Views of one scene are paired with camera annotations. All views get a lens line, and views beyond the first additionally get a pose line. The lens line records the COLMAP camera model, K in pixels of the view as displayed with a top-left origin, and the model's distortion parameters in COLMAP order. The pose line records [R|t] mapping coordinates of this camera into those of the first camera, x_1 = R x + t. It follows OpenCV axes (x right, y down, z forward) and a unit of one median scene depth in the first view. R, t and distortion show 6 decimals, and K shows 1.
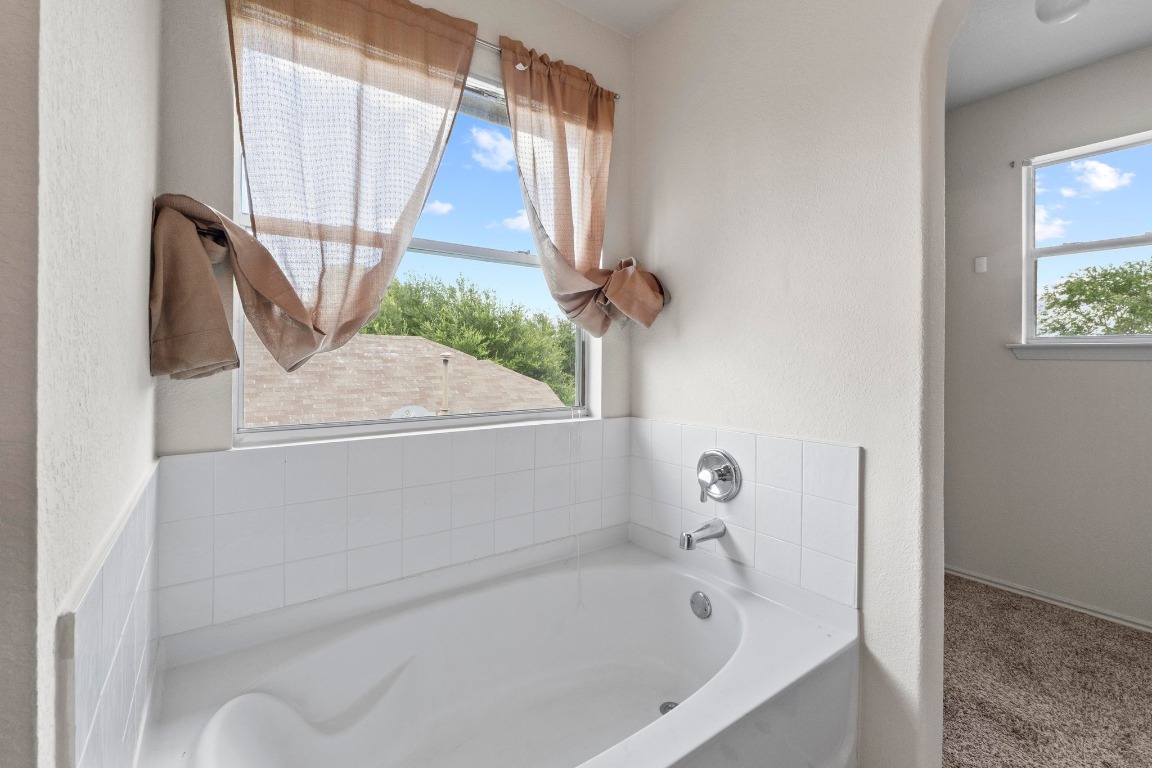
lens RADIAL K [[500.5, 0, 573.5], [0, 500.5, 383.8], [0, 0, 1]] dist [-0.004287, -0.000434]
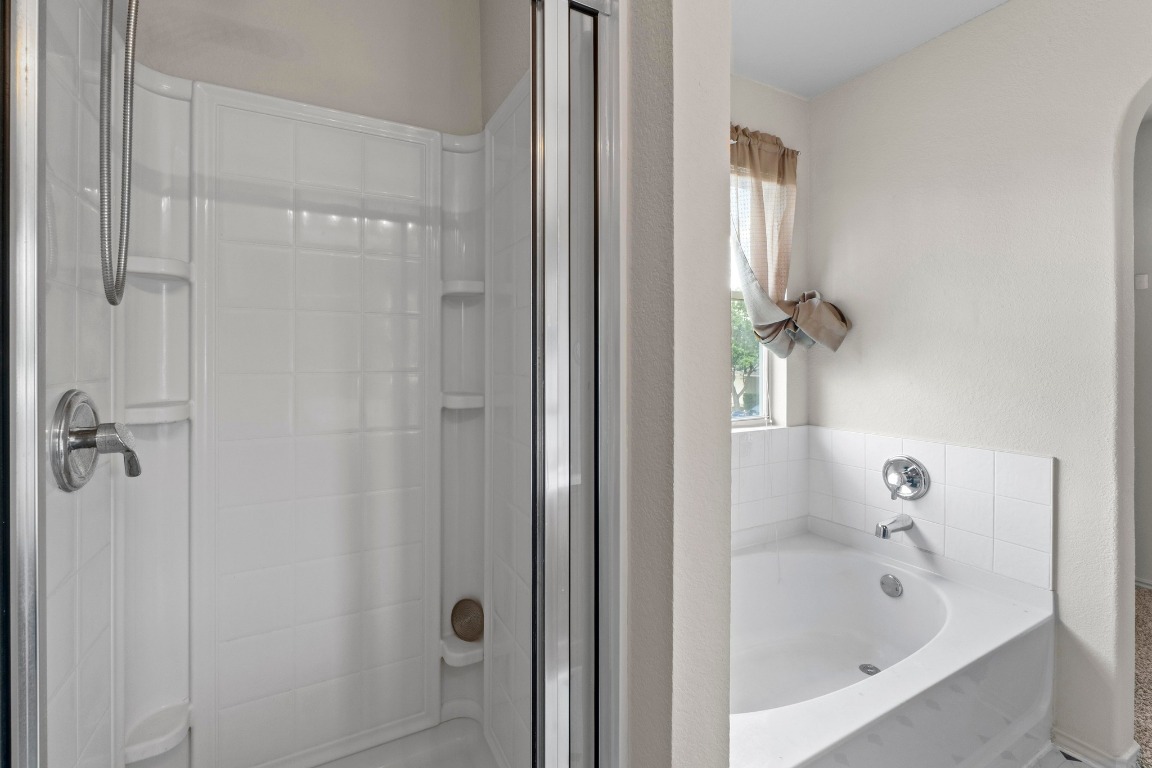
lens RADIAL K [[500.5, 0, 578.5], [0, 500.5, 377.5], [0, 0, 1]] dist [-0.004287, -0.000434]
pose [[0.991206, 0.003163, -0.132293, -0.297179], [-0.004044, 0.999971, -0.006394, -0.040076], [0.132269, 0.006872, 0.991190, -0.256148]]
